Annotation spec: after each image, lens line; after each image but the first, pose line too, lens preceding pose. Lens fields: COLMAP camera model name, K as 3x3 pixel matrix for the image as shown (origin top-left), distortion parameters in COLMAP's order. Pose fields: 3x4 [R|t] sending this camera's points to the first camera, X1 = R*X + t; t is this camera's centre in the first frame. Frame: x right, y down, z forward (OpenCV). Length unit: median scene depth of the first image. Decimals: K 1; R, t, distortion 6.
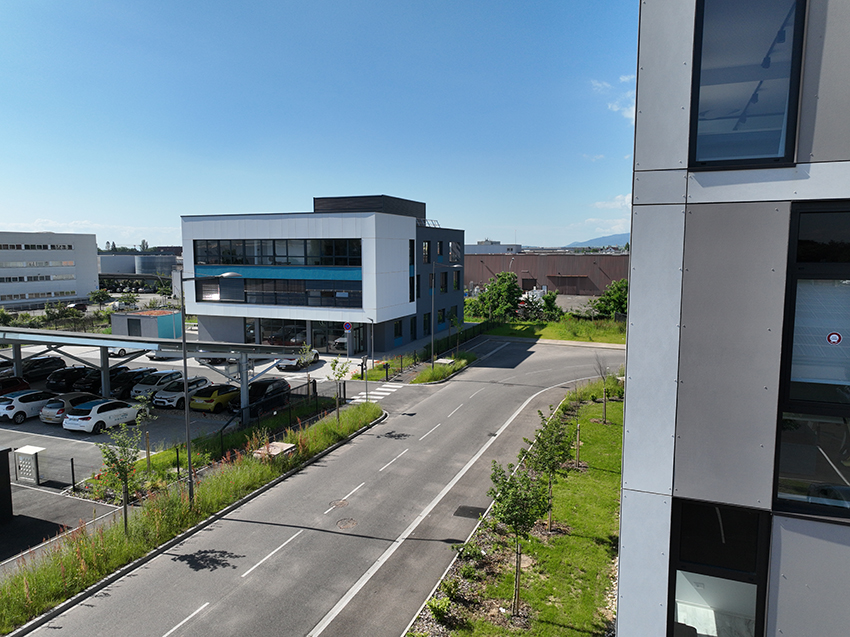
lens RADIAL K [[594.2, 0, 424.7], [0, 594.2, 317.5], [0, 0, 1]] dist [0.004091, 0.002867]
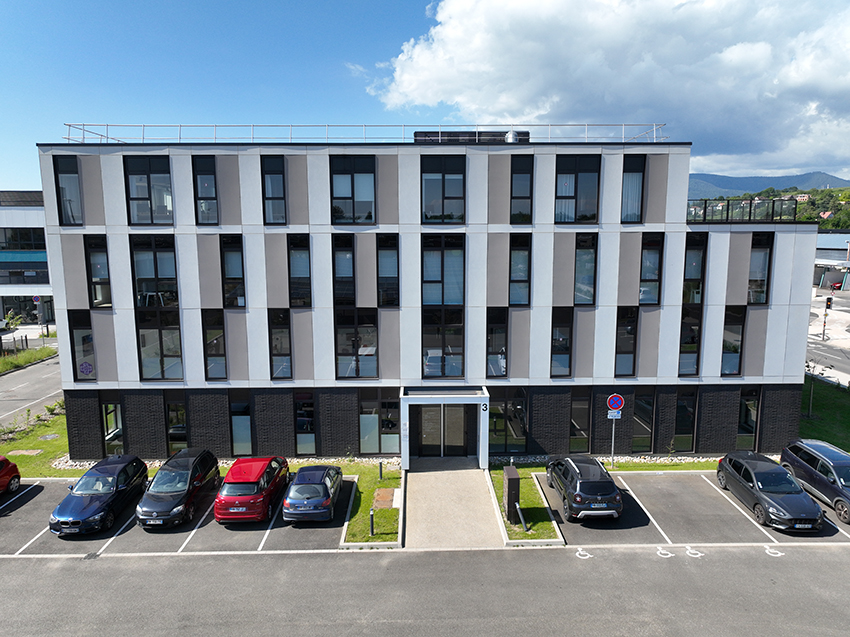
lens RADIAL K [[594.2, 0, 426.2], [0, 594.2, 319.3], [0, 0, 1]] dist [0.004091, 0.002867]
pose [[0.922321, -0.061210, 0.381547, 0.141031], [0.047340, 0.997836, 0.045642, 0.038110], [-0.383515, -0.024034, 0.923222, -0.449238]]
